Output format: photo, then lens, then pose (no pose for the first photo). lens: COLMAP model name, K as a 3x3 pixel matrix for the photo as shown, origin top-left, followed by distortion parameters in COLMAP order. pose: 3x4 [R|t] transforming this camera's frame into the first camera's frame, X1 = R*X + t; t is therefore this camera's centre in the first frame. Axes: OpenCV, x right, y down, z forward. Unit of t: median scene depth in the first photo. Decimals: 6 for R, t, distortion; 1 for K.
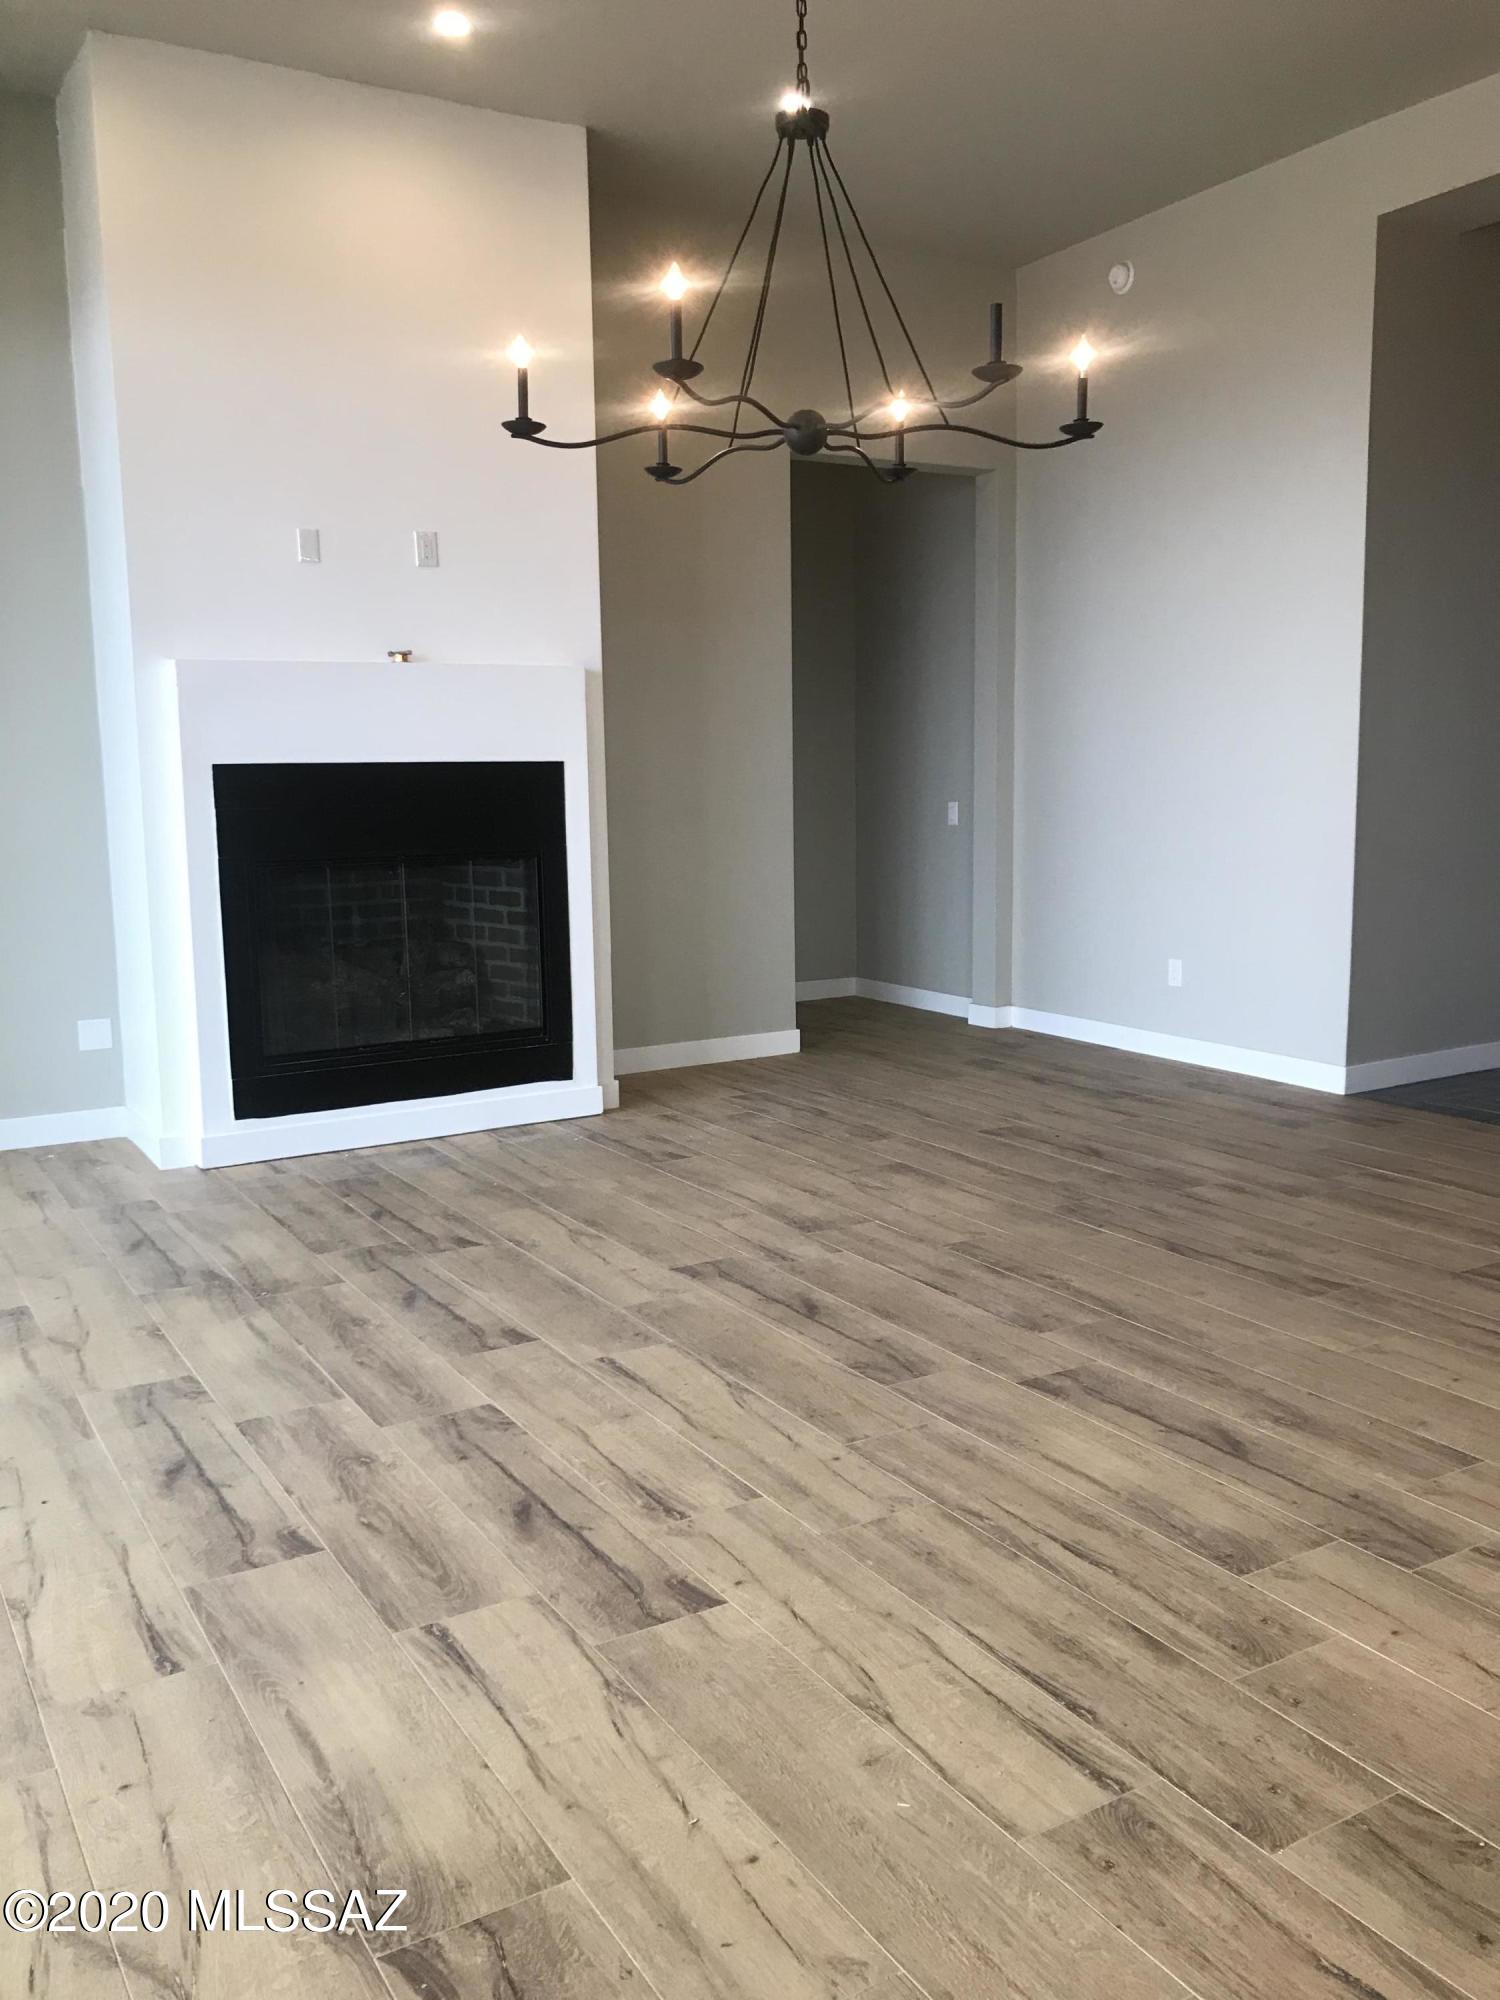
lens RADIAL K [[1648.4, 0, 750.0], [0, 1648.4, 1000.0], [0, 0, 1]] dist [0.010565, 0.002687]
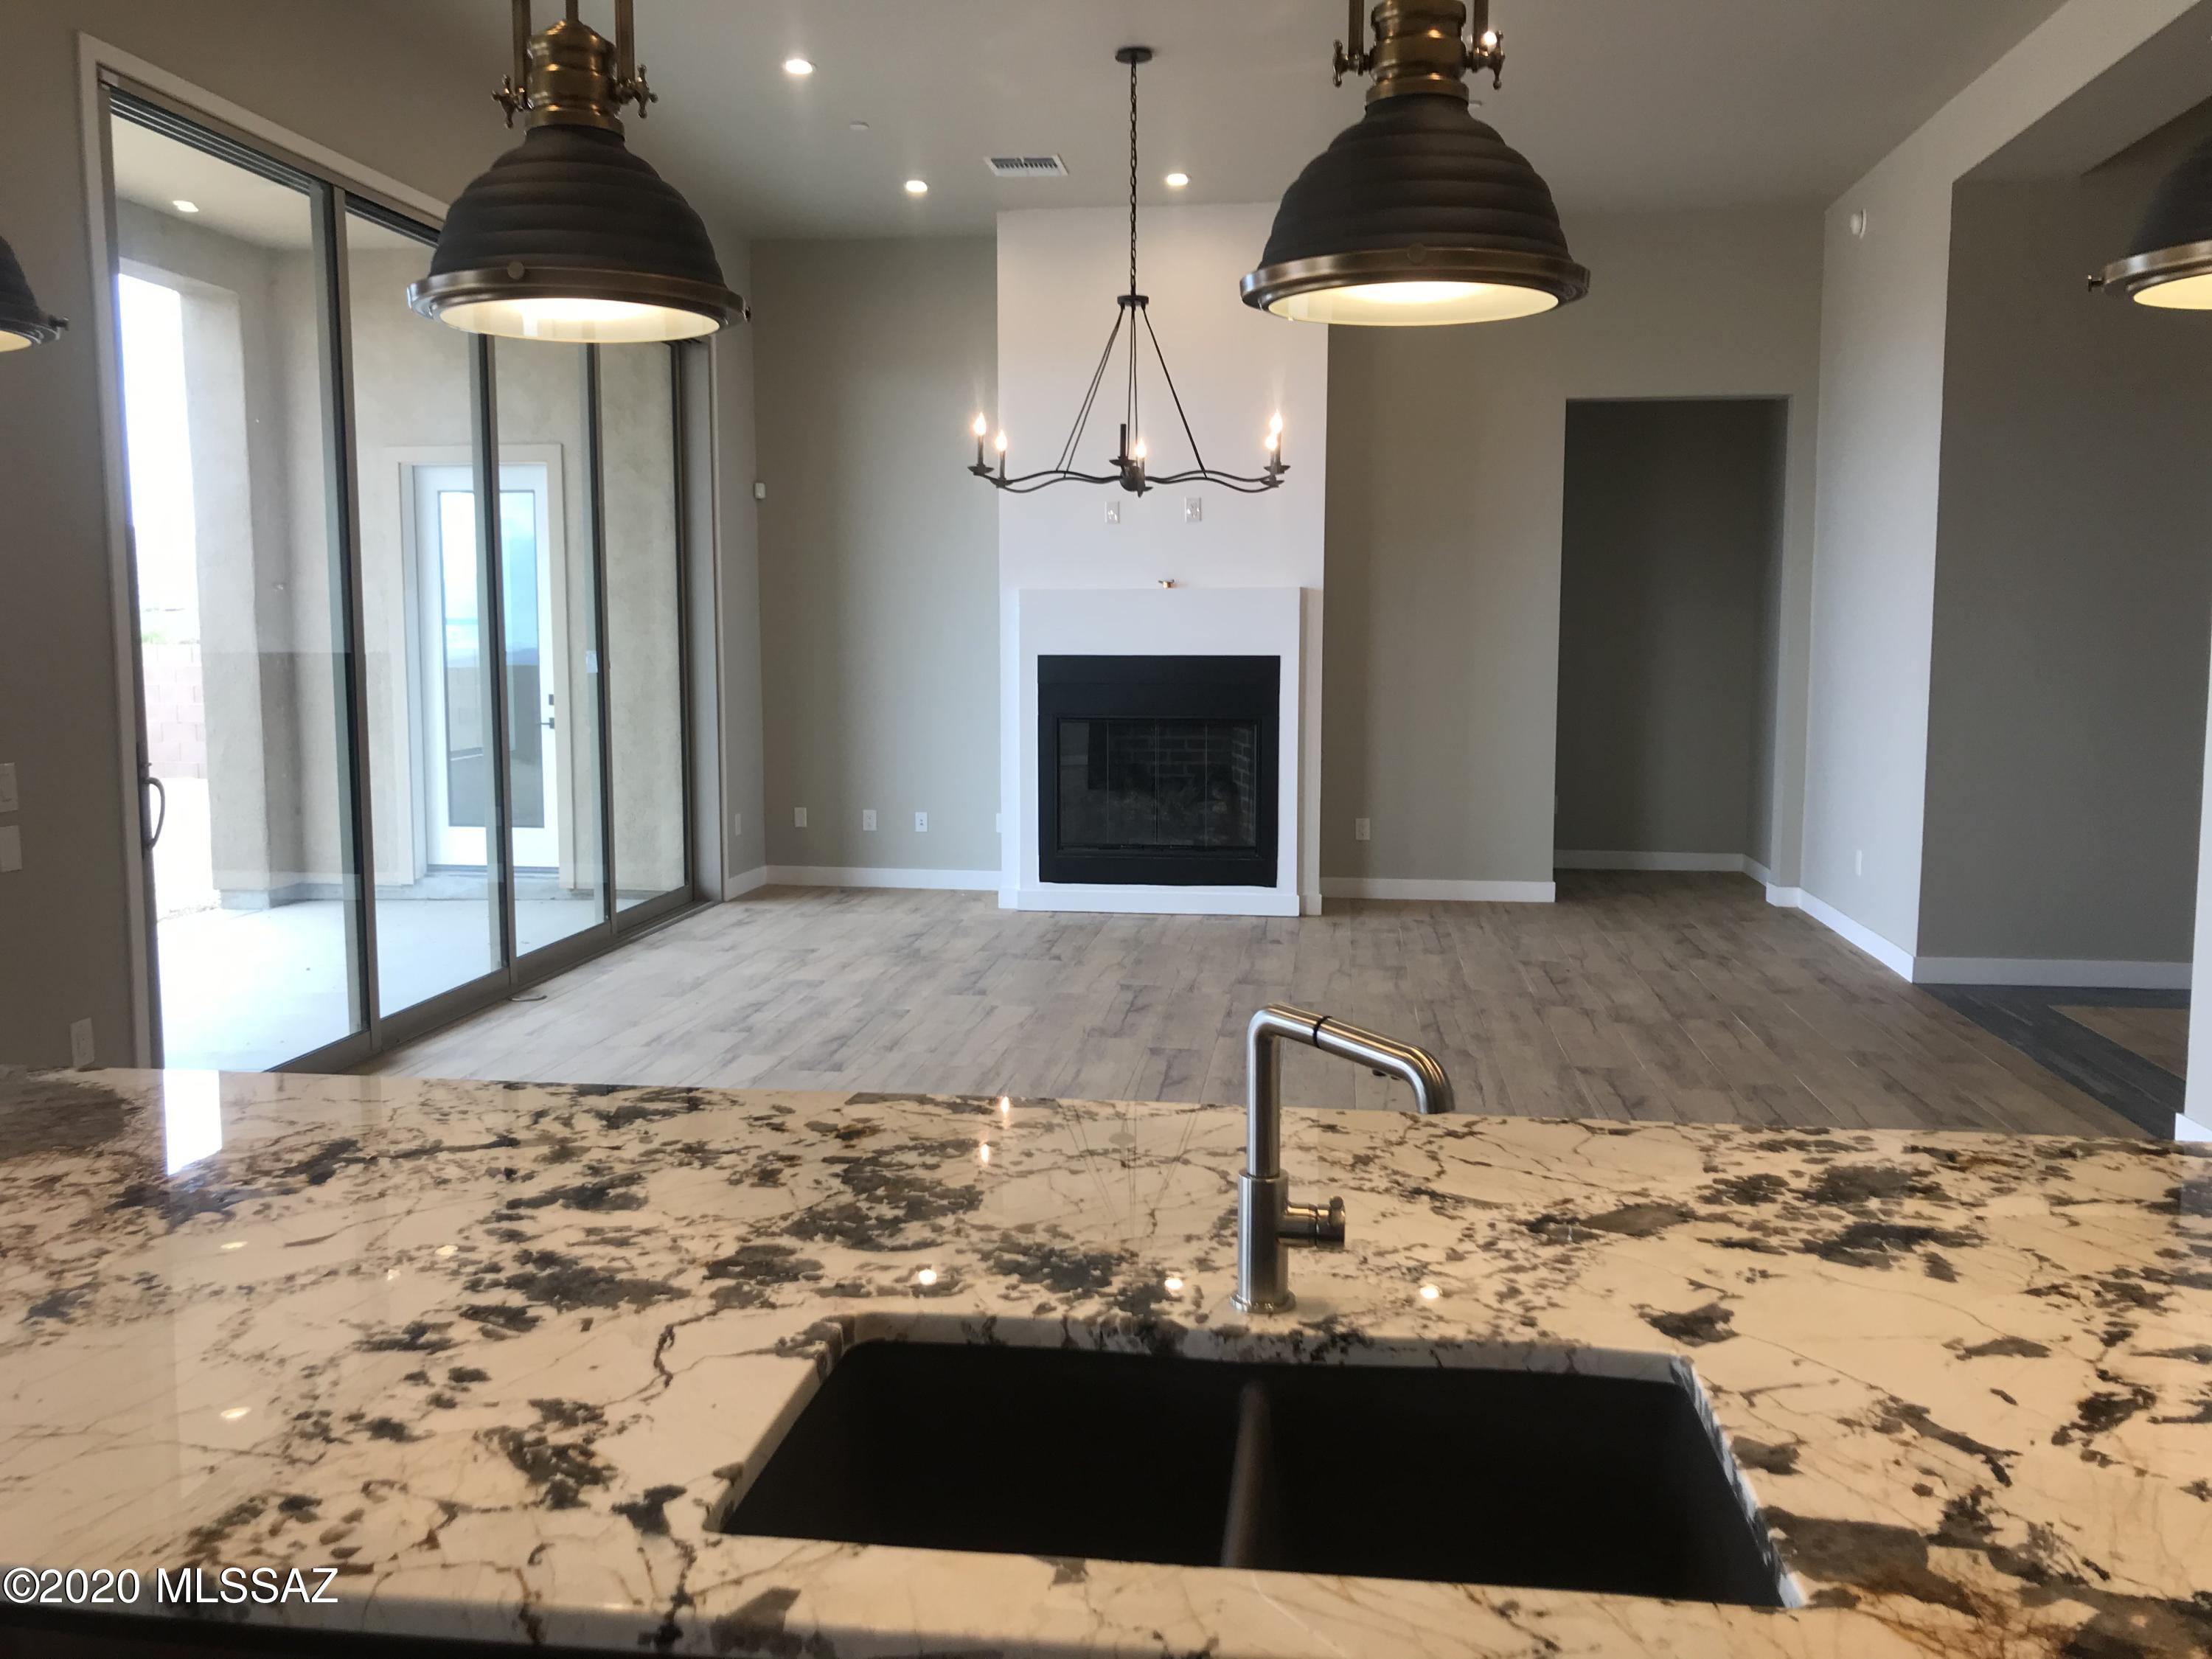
lens RADIAL K [[1783.3, 0, 1106.0], [0, 1783.3, 829.5], [0, 0, 1]] dist [-0.002926, -0.001426]
pose [[0.776560, 0.084398, -0.624365, 0.703970], [-0.102676, 0.994692, 0.006752, 0.005198], [0.621620, 0.058864, 0.781104, -0.246978]]
